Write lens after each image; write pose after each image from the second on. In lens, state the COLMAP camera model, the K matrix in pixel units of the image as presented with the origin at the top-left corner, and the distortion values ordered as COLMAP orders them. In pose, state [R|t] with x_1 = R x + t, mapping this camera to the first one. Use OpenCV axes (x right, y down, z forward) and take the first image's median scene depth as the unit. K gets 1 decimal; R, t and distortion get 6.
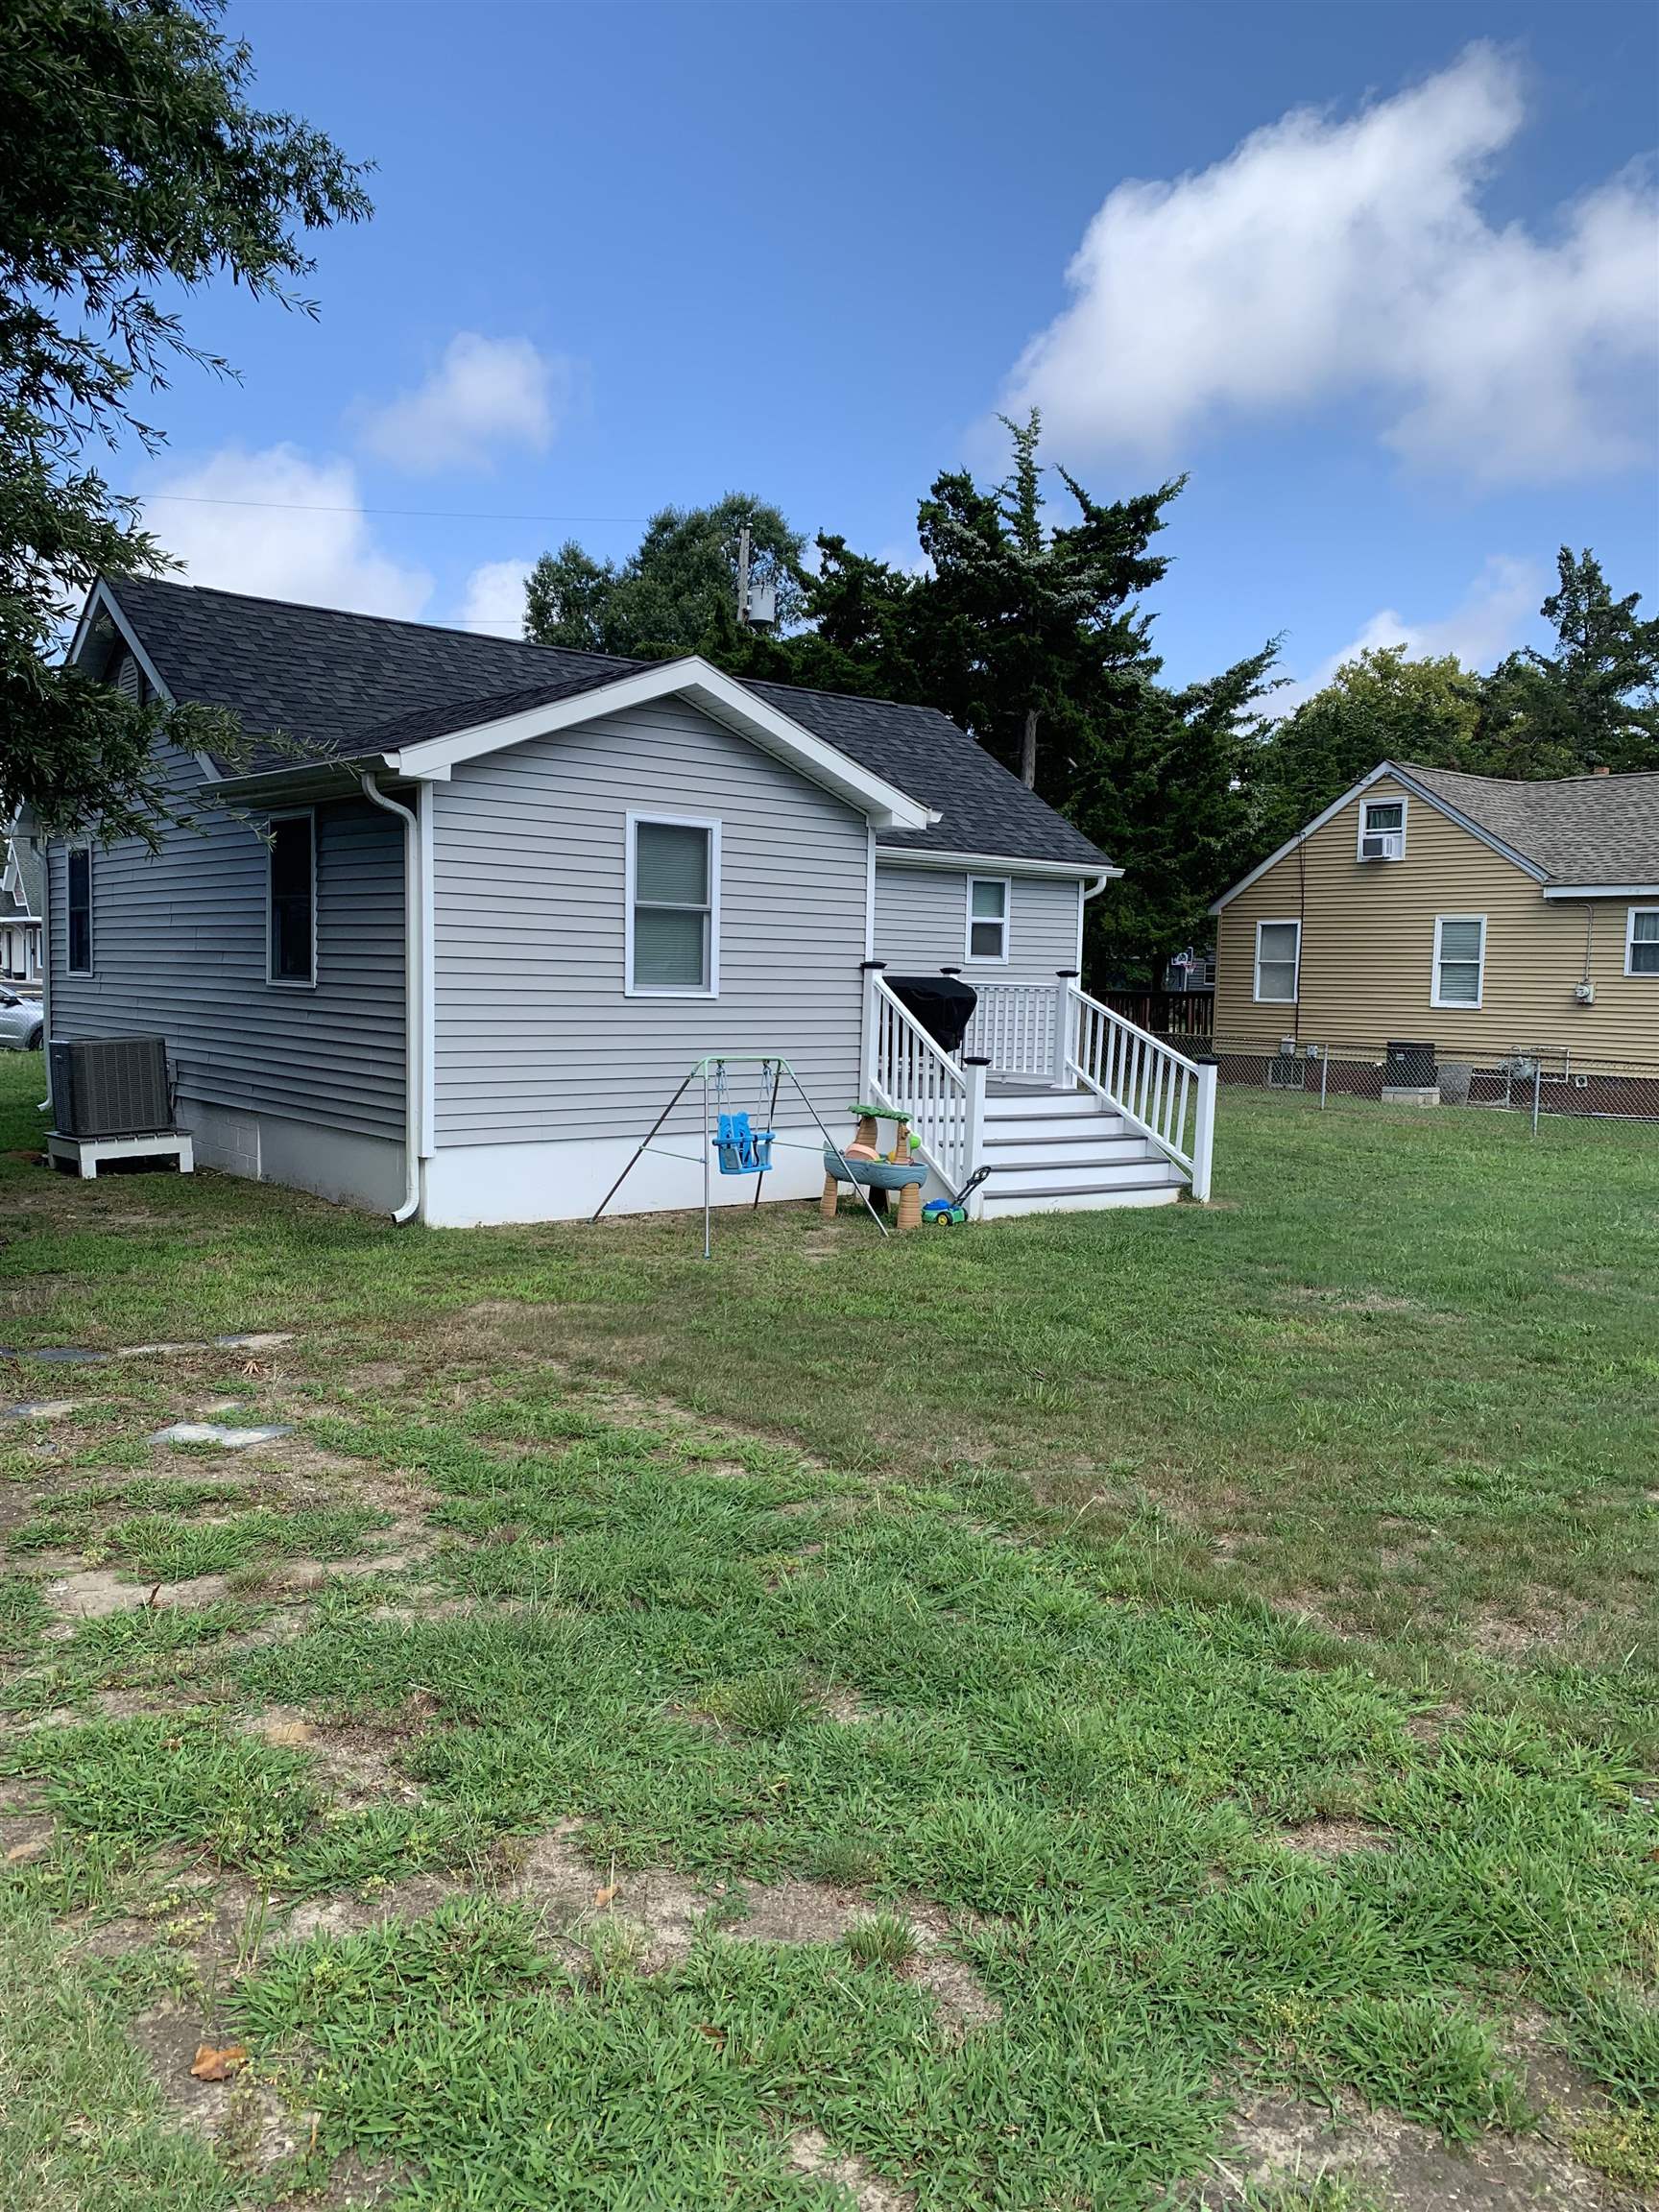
lens RADIAL K [[1679.0, 0, 844.0], [0, 1679.0, 1101.8], [0, 0, 1]] dist [0.073700, -0.064394]
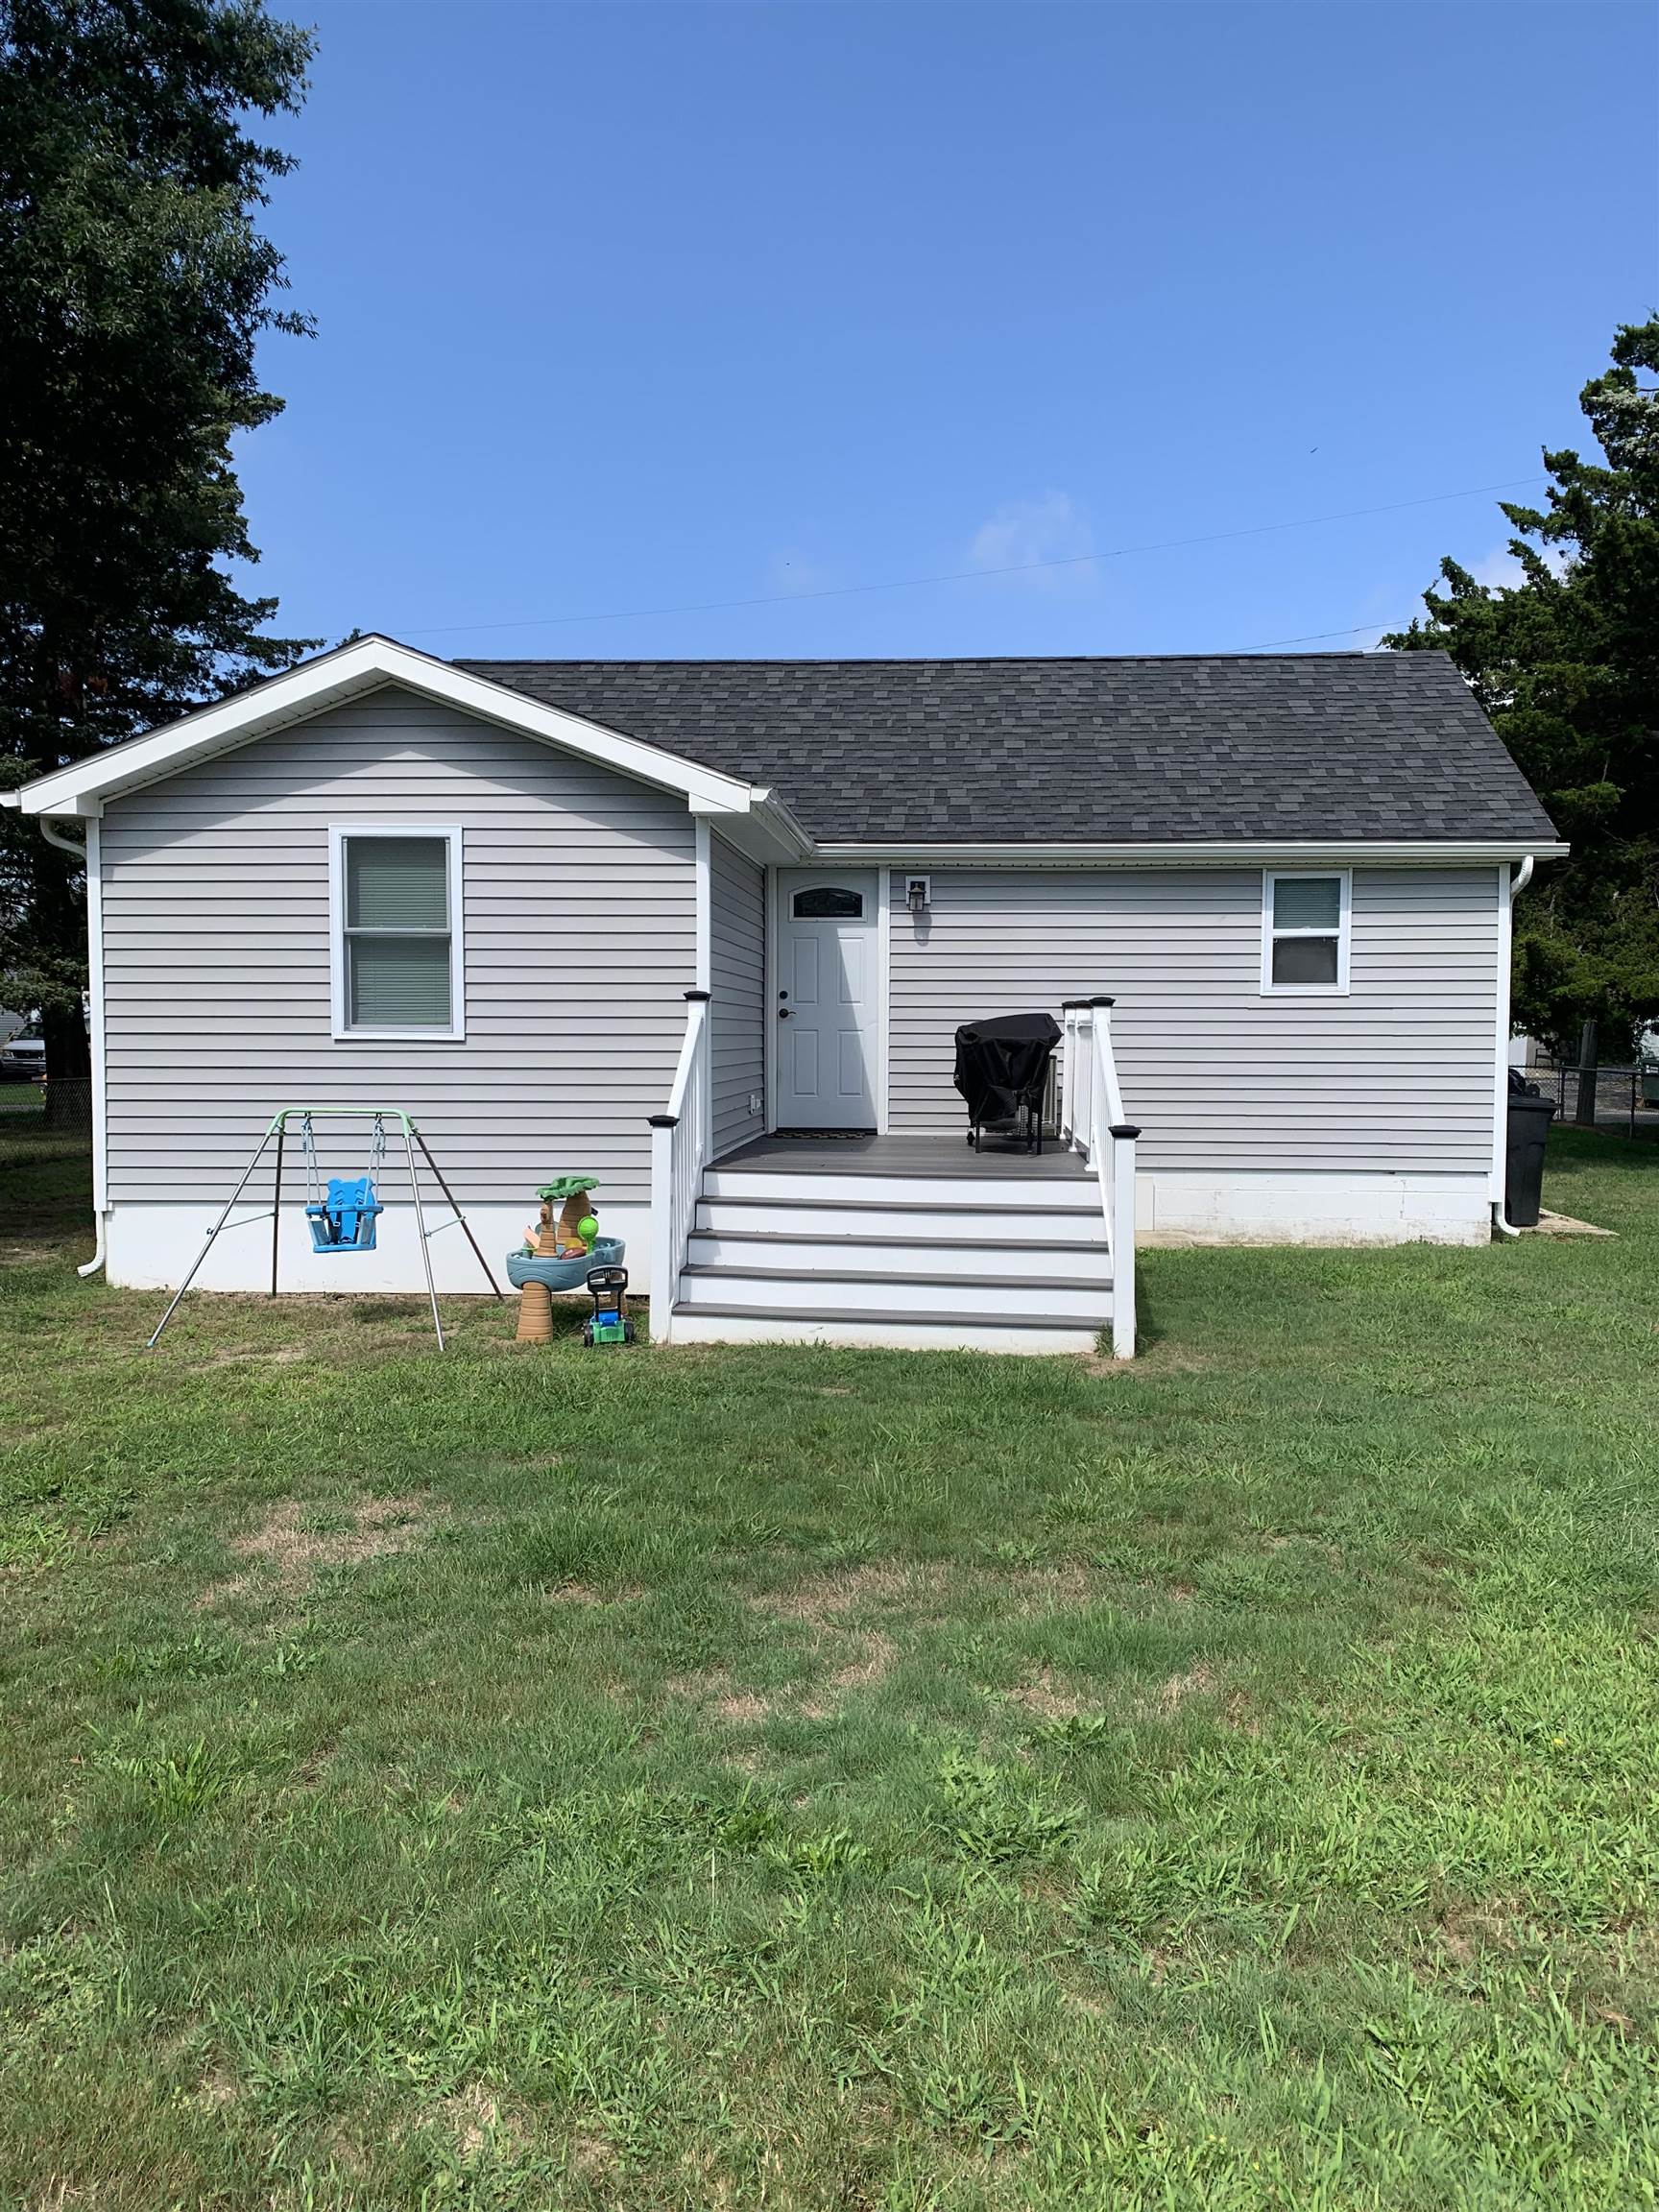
lens RADIAL K [[1679.0, 0, 844.0], [0, 1679.0, 1101.8], [0, 0, 1]] dist [0.073700, -0.064394]
pose [[0.735585, 0.012134, -0.677324, 0.635196], [-0.037854, 0.999014, -0.023213, -0.019870], [0.676375, 0.042715, 0.735318, 0.522045]]
